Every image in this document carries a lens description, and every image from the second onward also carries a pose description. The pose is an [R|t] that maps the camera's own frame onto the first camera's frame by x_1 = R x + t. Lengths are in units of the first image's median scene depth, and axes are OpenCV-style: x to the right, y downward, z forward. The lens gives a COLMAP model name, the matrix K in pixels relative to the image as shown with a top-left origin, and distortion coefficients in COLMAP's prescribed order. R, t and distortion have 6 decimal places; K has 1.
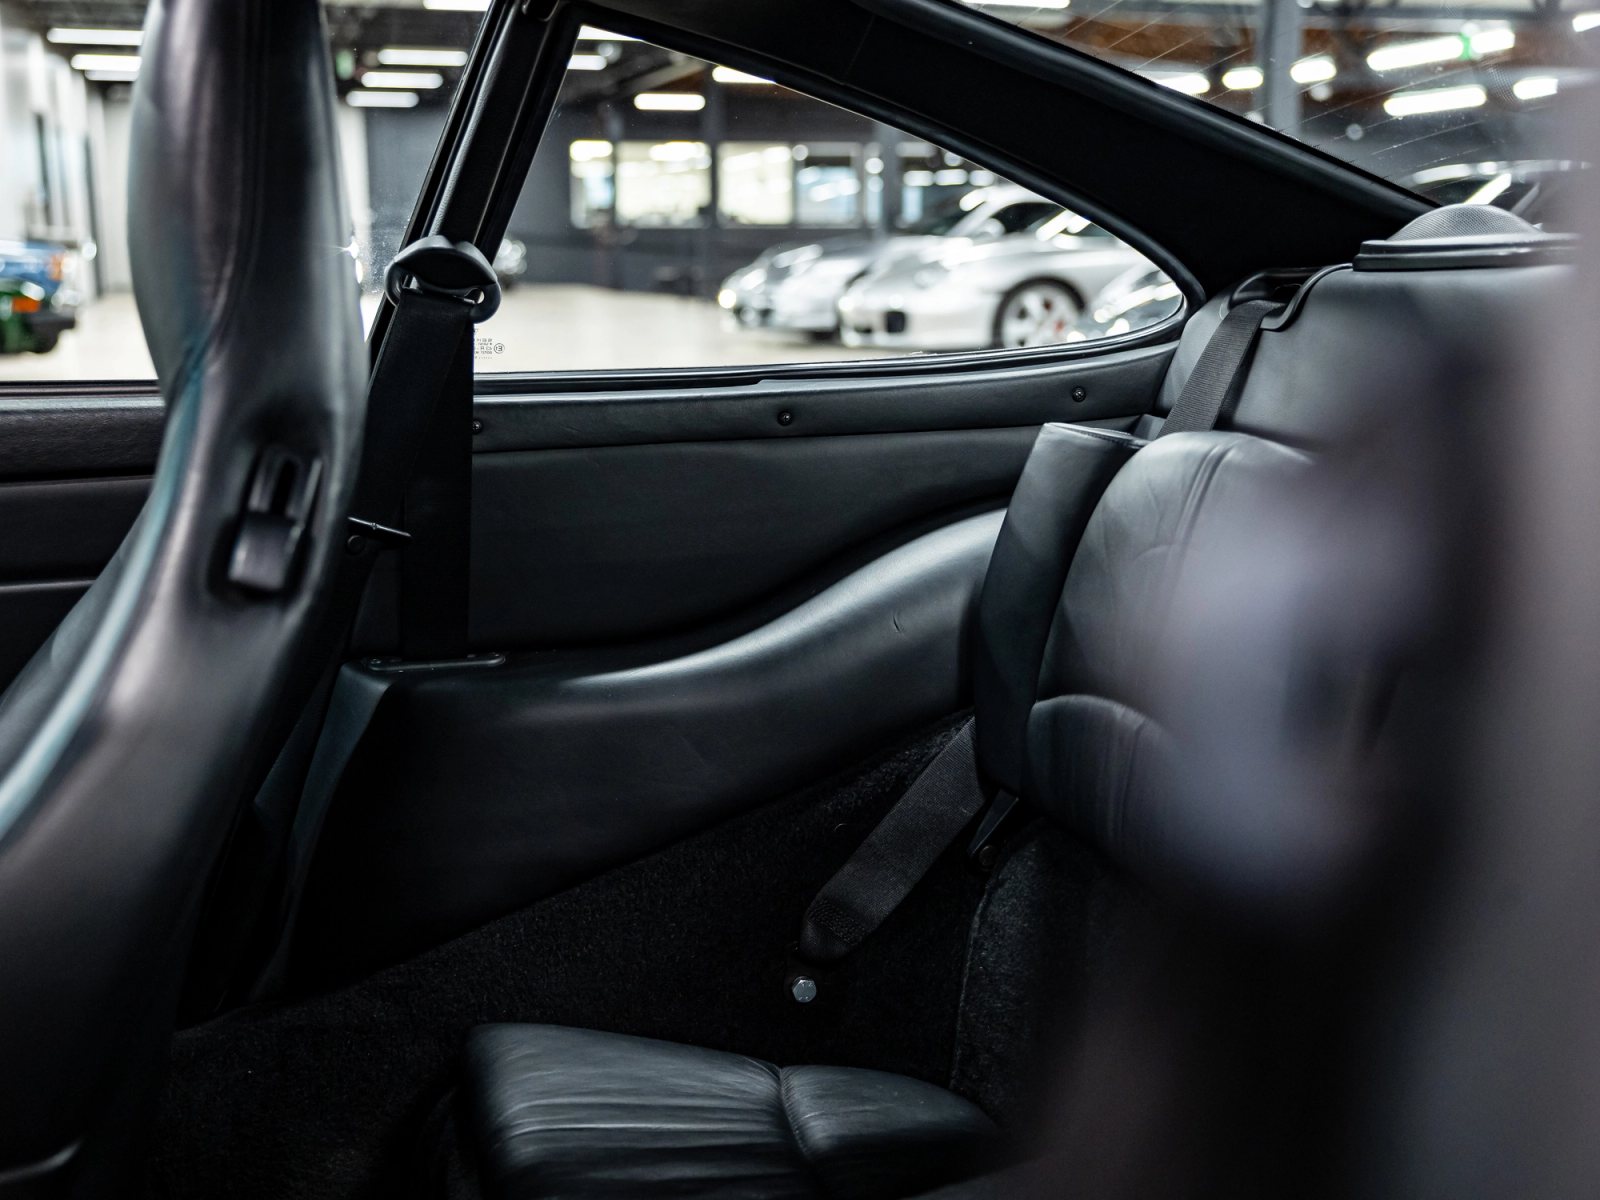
lens RADIAL K [[1193.4, 0, 794.8], [0, 1193.4, 595.4], [0, 0, 1]] dist [0.003477, 0.004373]
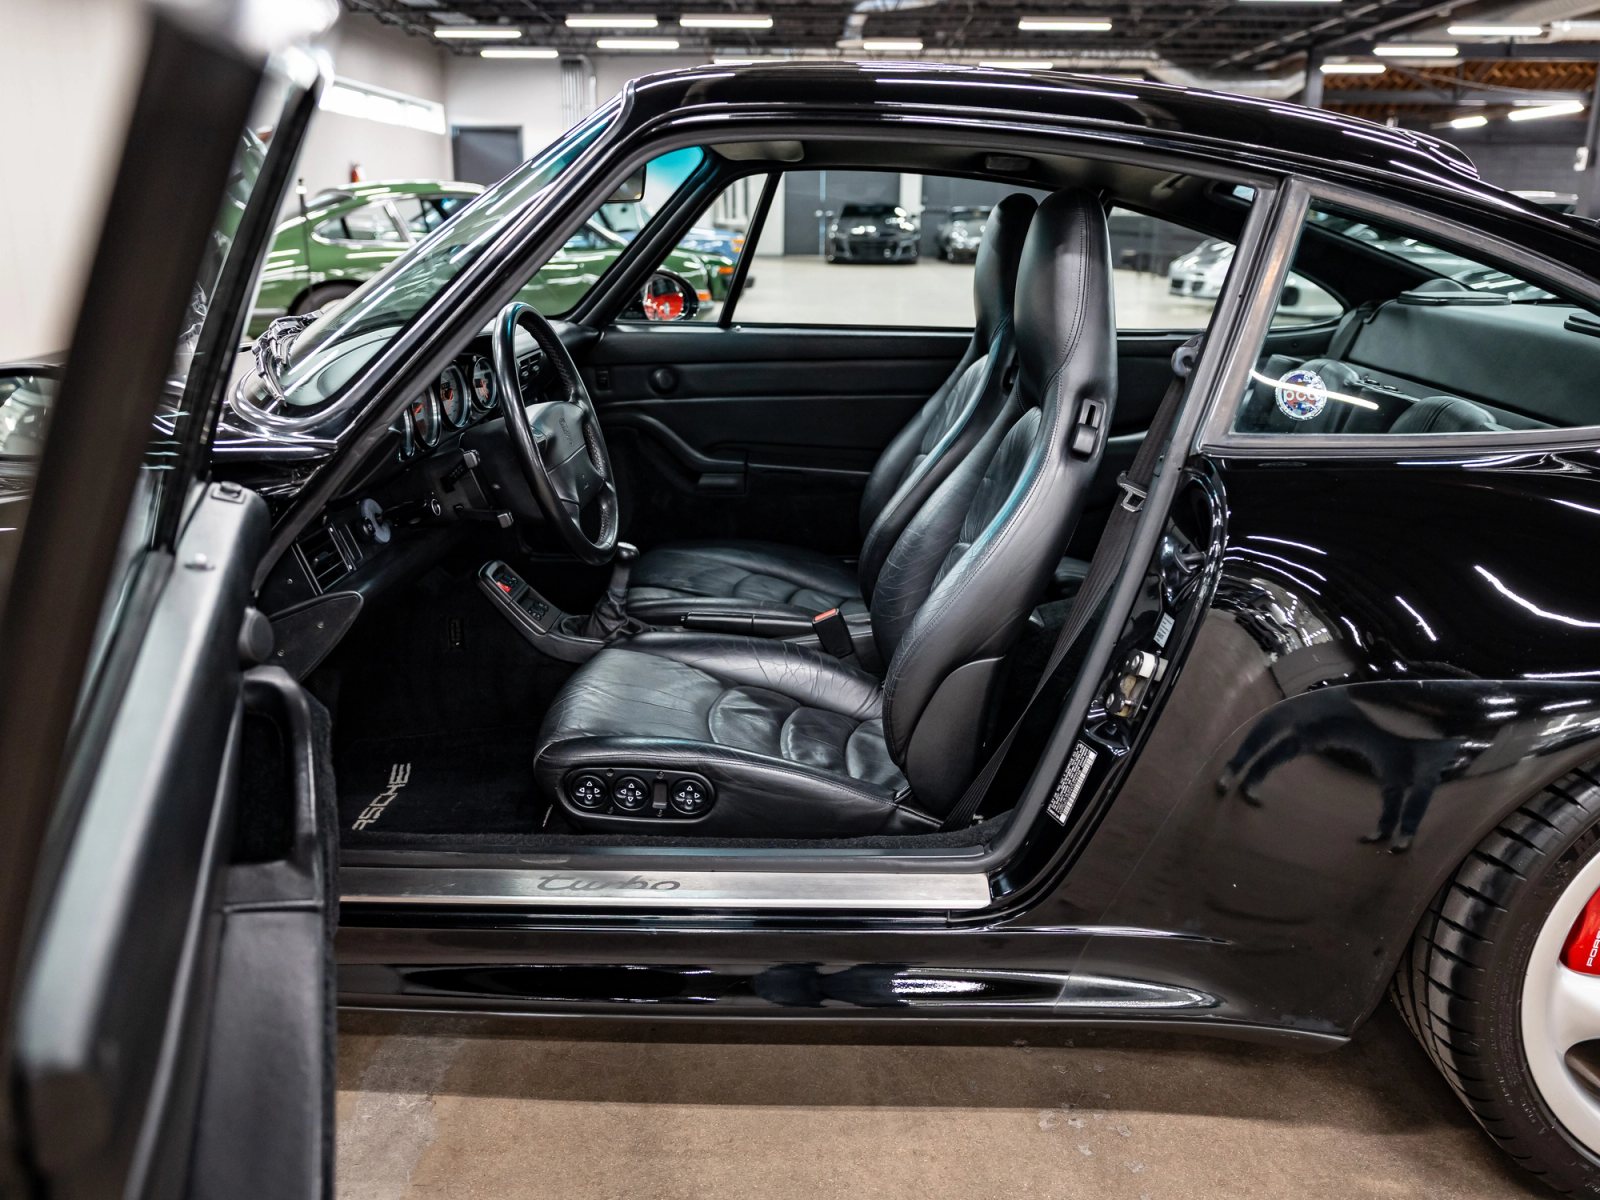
lens RADIAL K [[1193.4, 0, 794.8], [0, 1193.4, 595.4], [0, 0, 1]] dist [0.003477, 0.004373]
pose [[0.935766, 0.094456, -0.339735, 0.166189], [-0.078155, 0.995050, 0.061382, 0.316944], [0.343852, -0.030887, 0.938516, -1.950638]]
